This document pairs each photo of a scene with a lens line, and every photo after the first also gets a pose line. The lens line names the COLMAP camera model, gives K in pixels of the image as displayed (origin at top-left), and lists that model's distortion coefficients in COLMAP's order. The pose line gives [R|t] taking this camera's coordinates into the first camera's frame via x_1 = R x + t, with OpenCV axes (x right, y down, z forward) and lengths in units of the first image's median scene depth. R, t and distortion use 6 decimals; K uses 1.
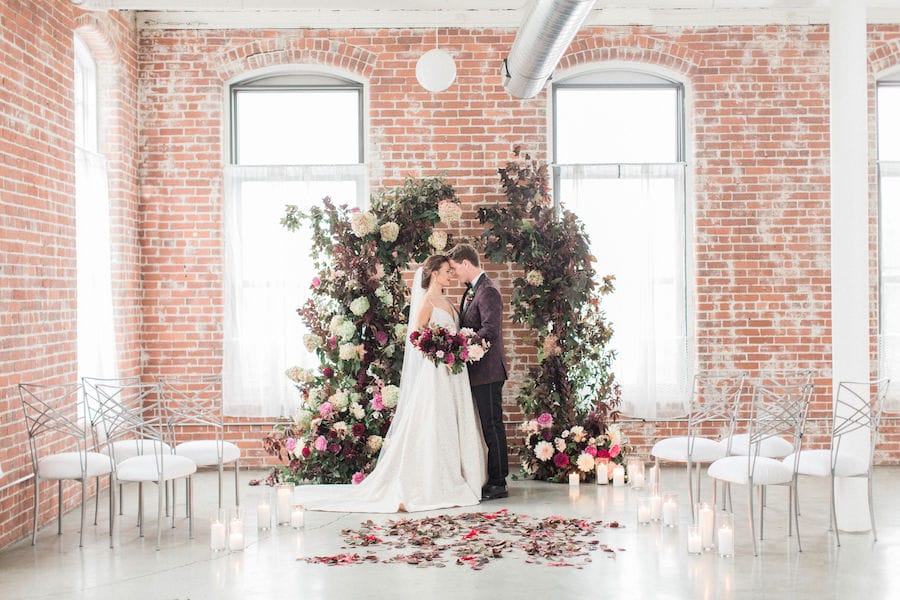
lens RADIAL K [[1341.5, 0, 450.0], [0, 1341.5, 300.0], [0, 0, 1]] dist [0.039769, 0.016427]
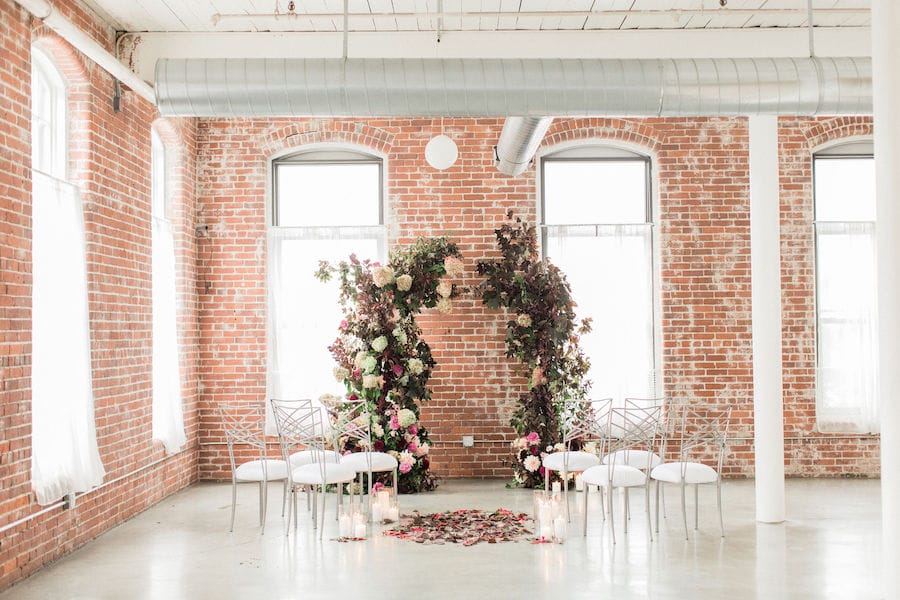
lens RADIAL K [[1341.5, 0, 450.0], [0, 1341.5, 300.0], [0, 0, 1]] dist [0.039769, 0.016427]
pose [[0.999855, -0.002008, -0.016928, 0.015769], [0.001532, 0.999605, -0.028067, -0.000920], [0.016978, 0.028037, 0.999463, -0.198391]]
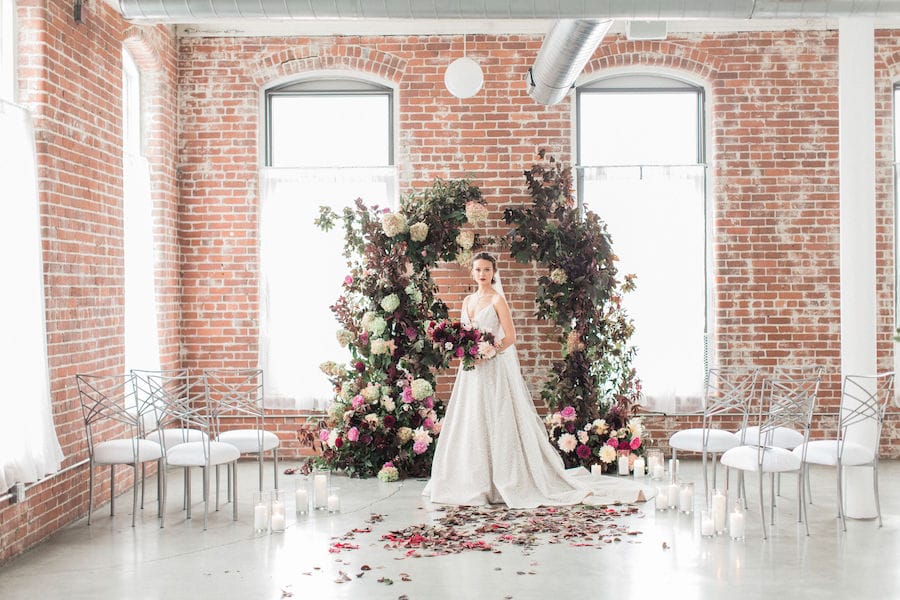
lens RADIAL K [[1389.9, 0, 437.9], [0, 1389.9, 295.1], [0, 0, 1]] dist [0.042911, 0.001331]
pose [[0.999648, 0.001863, -0.026450, -0.001625], [-0.001900, 0.999997, -0.001389, -0.000188], [0.026447, 0.001438, 0.999649, -0.073418]]
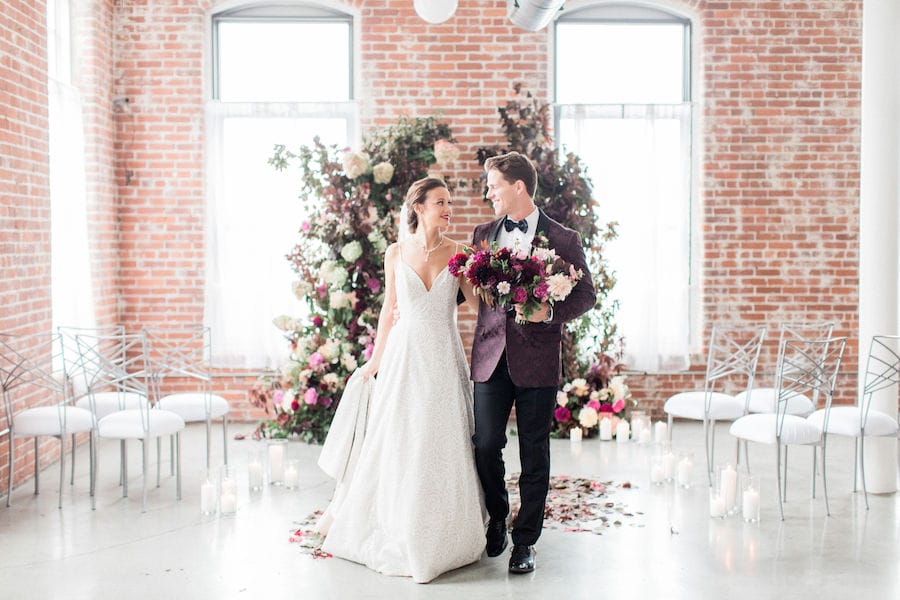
lens RADIAL K [[1341.5, 0, 450.0], [0, 1341.5, 300.0], [0, 0, 1]] dist [0.039769, 0.016427]
pose [[0.999624, 0.006193, 0.026713, -0.021449], [-0.007272, 0.999152, 0.040518, -0.000199], [-0.026439, -0.040697, 0.998822, 0.048898]]
